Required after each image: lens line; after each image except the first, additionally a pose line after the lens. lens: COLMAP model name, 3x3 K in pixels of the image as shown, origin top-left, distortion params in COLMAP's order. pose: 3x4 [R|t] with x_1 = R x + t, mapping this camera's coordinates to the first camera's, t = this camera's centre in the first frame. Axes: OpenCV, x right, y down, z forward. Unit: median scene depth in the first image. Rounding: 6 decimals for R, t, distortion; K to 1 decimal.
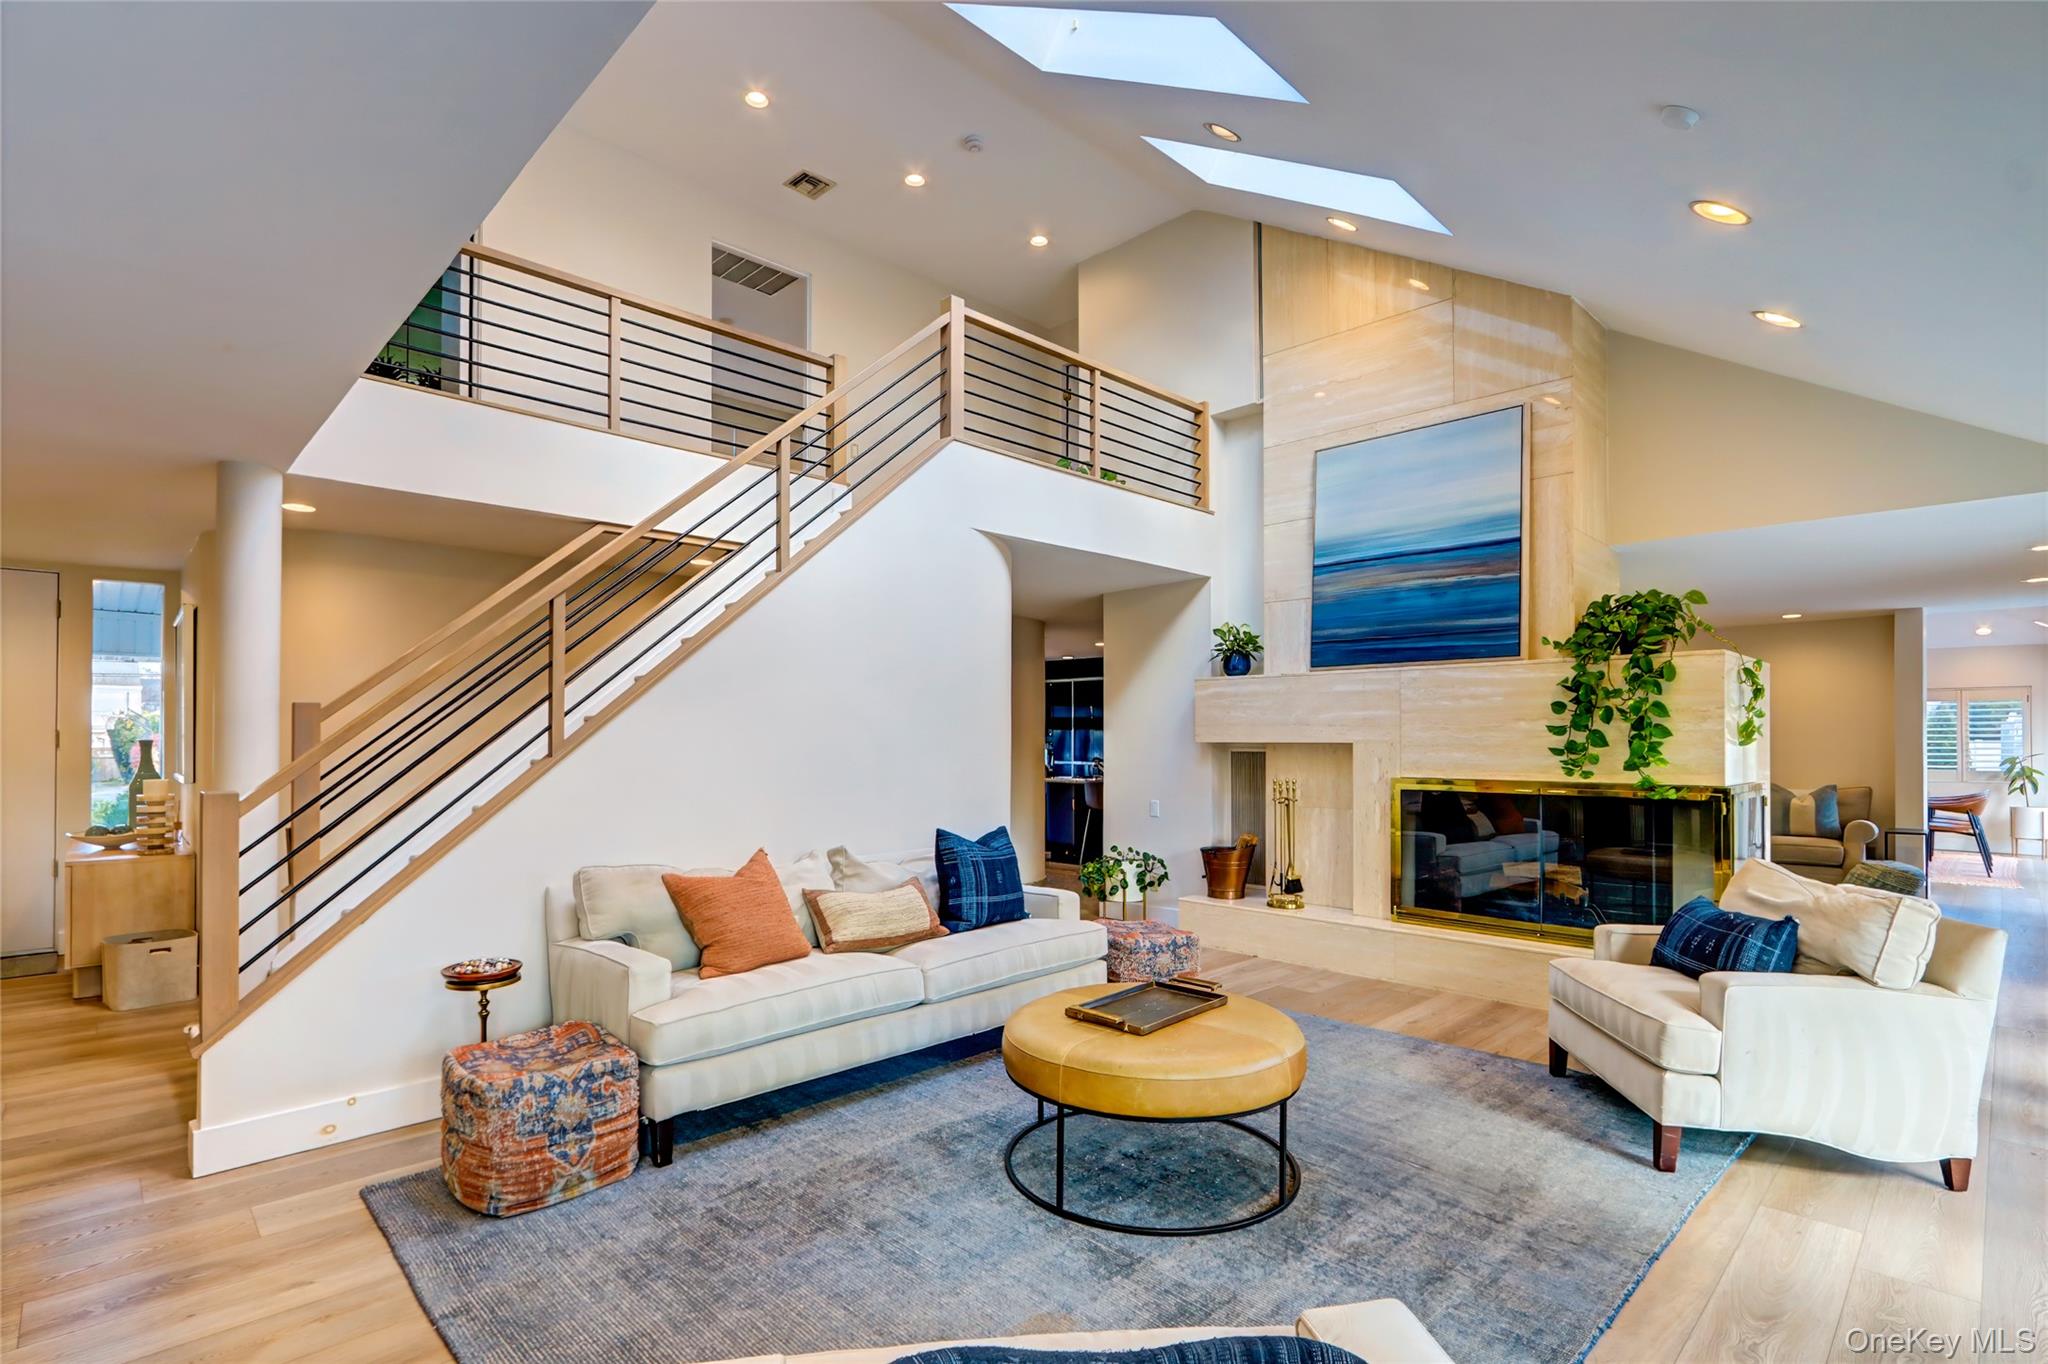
lens RADIAL K [[966.0, 0, 1019.2], [0, 966.0, 726.3], [0, 0, 1]] dist [-0.003144, -0.000553]
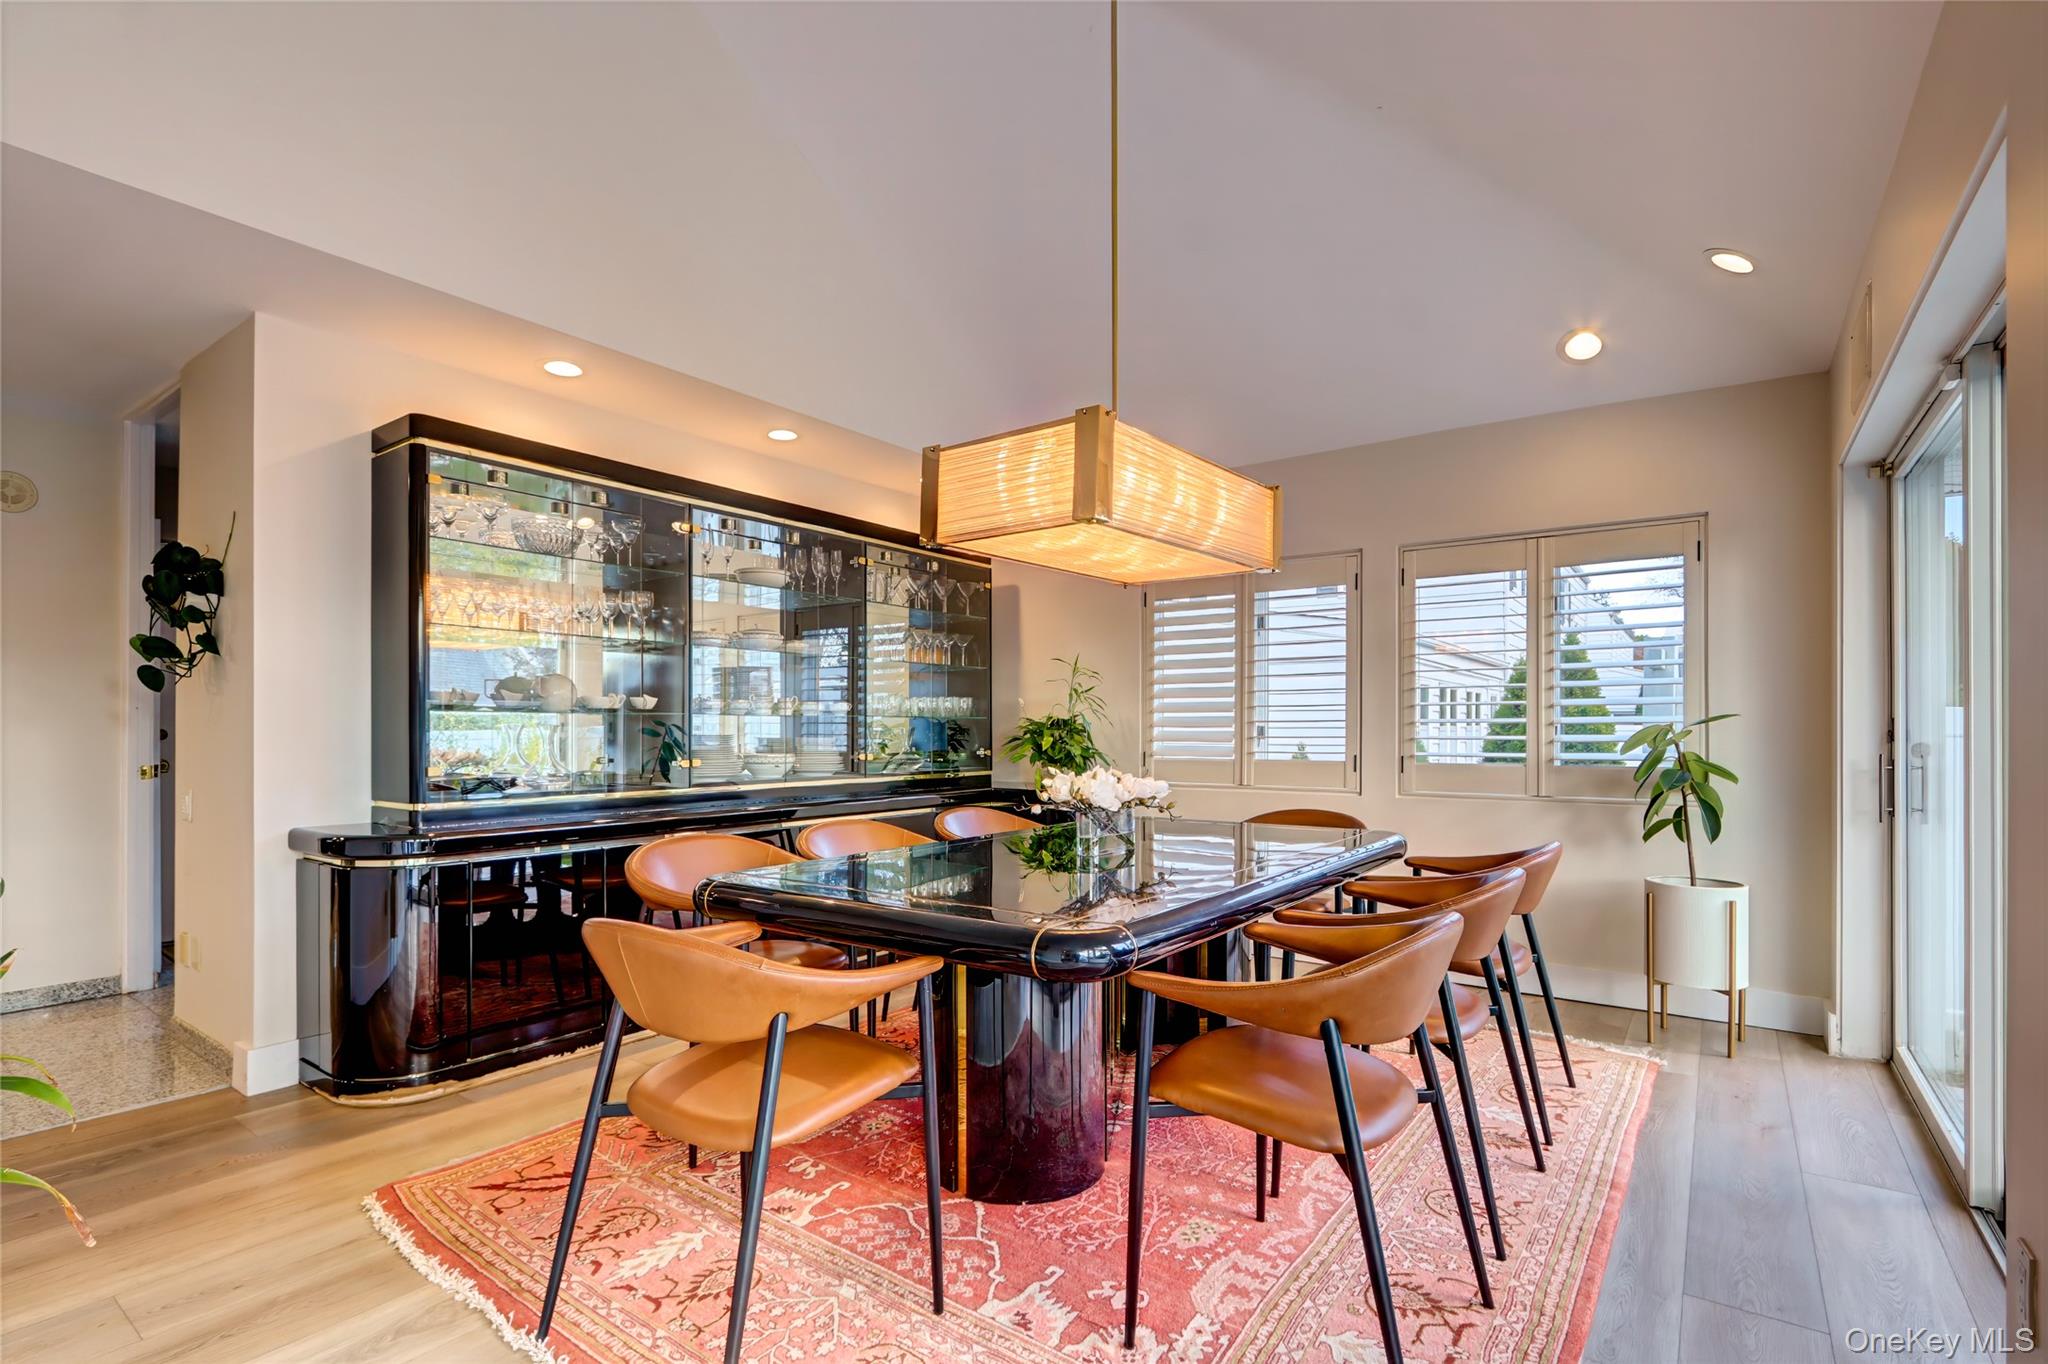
lens RADIAL K [[966.0, 0, 1019.2], [0, 966.0, 726.3], [0, 0, 1]] dist [-0.003144, -0.000553]
pose [[0.984296, 0.003172, 0.176498, 0.792533], [-0.003676, 0.999990, 0.002530, 0.033424], [-0.176488, -0.003139, 0.984298, 0.744311]]
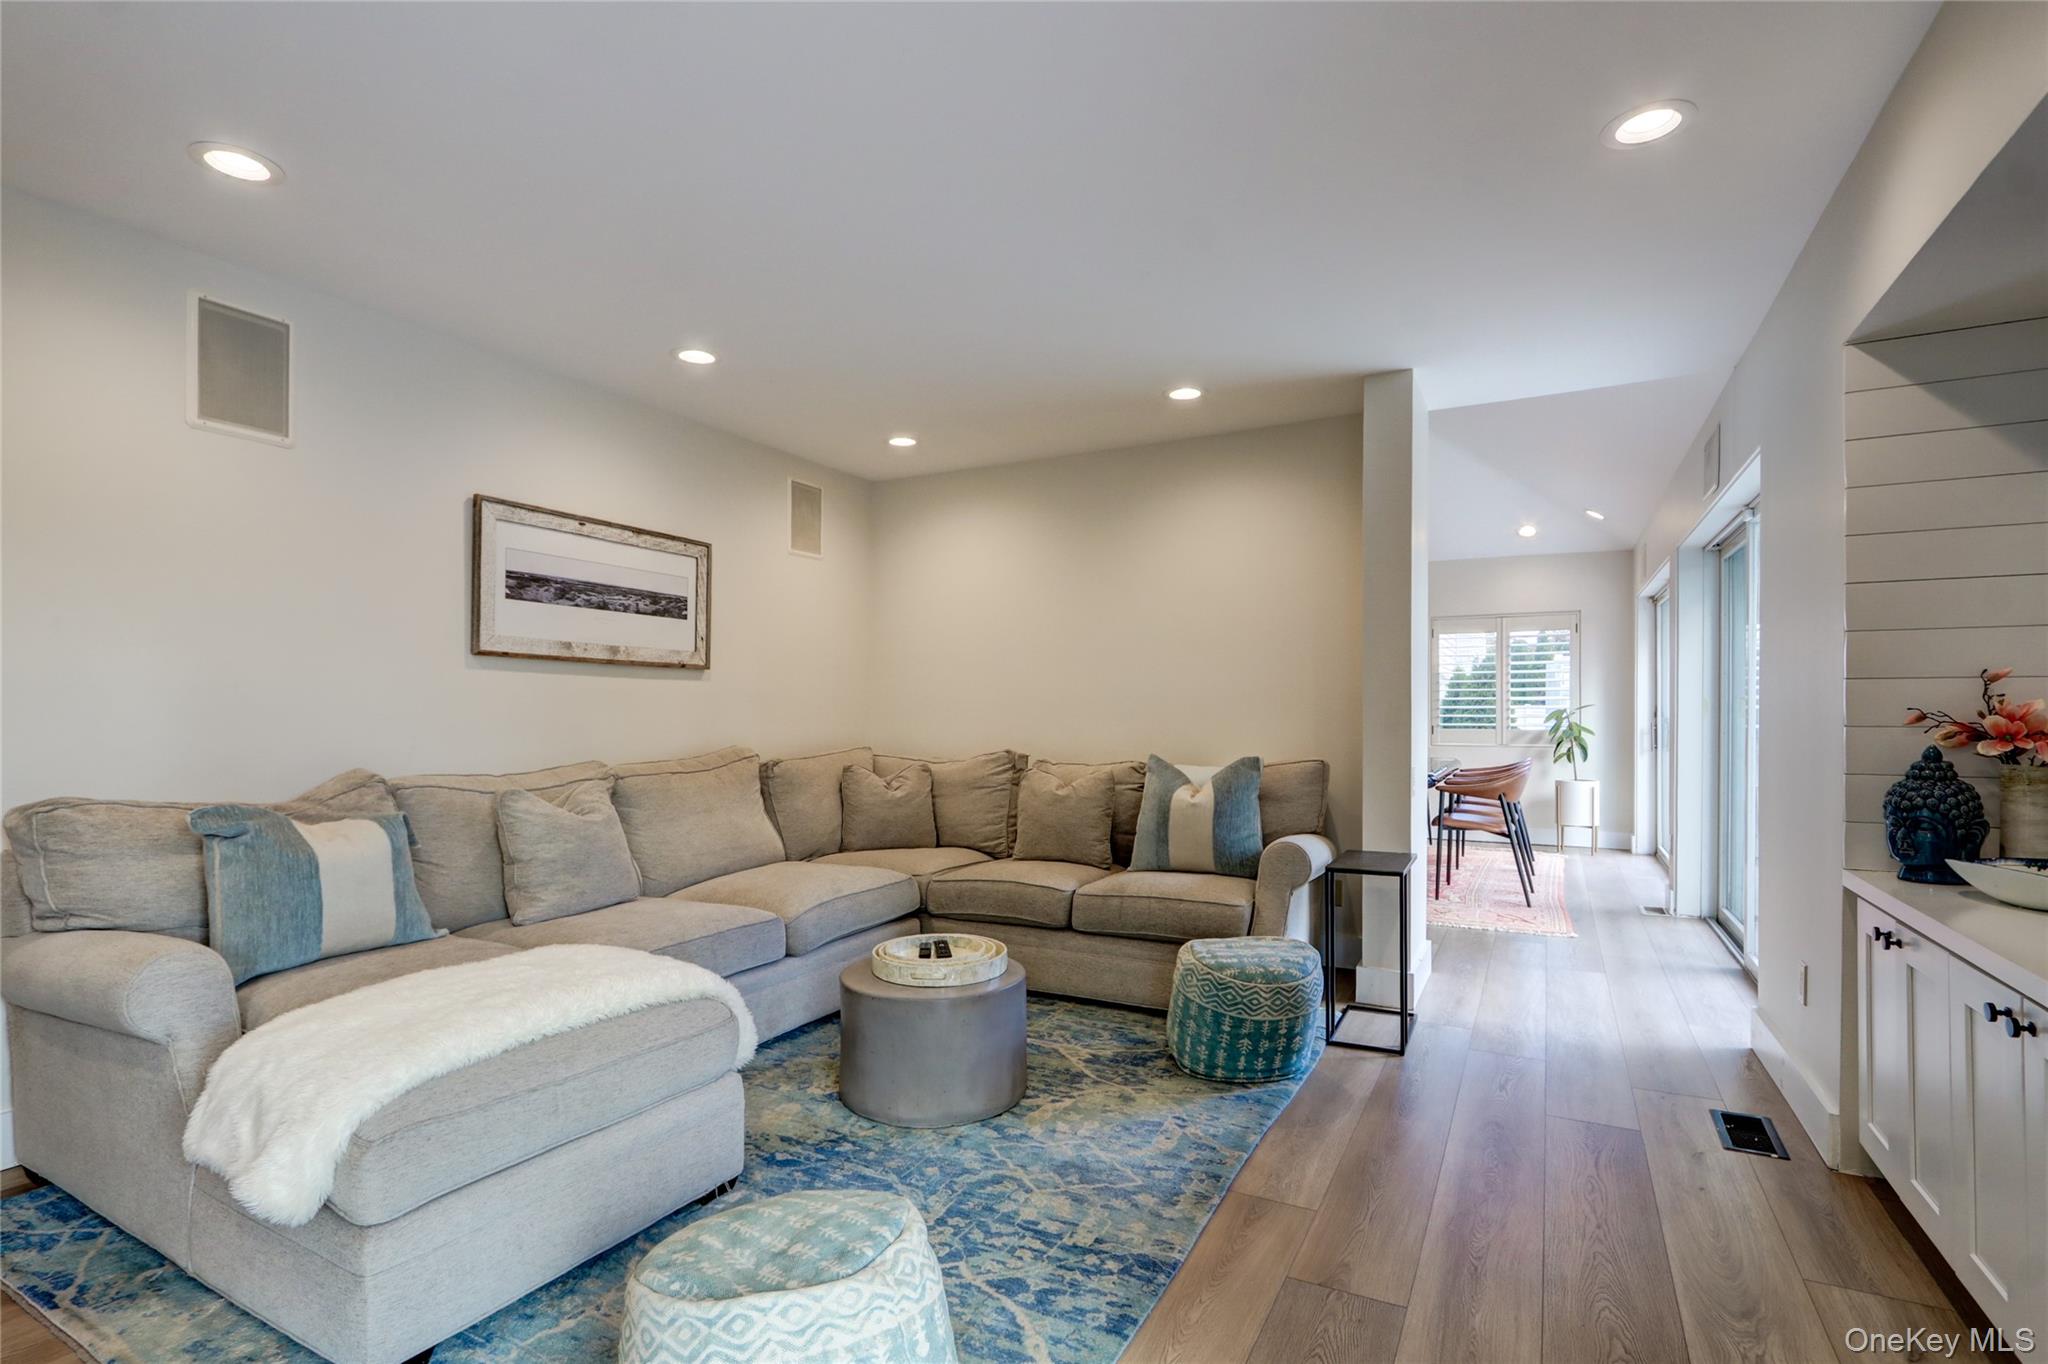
lens RADIAL K [[966.0, 0, 1019.2], [0, 966.0, 726.3], [0, 0, 1]] dist [-0.003144, -0.000553]
pose [[0.956022, -0.010192, 0.293118, 0.463232], [0.003664, 0.999733, 0.022810, 0.027211], [-0.293272, -0.020733, 0.955804, 0.455900]]
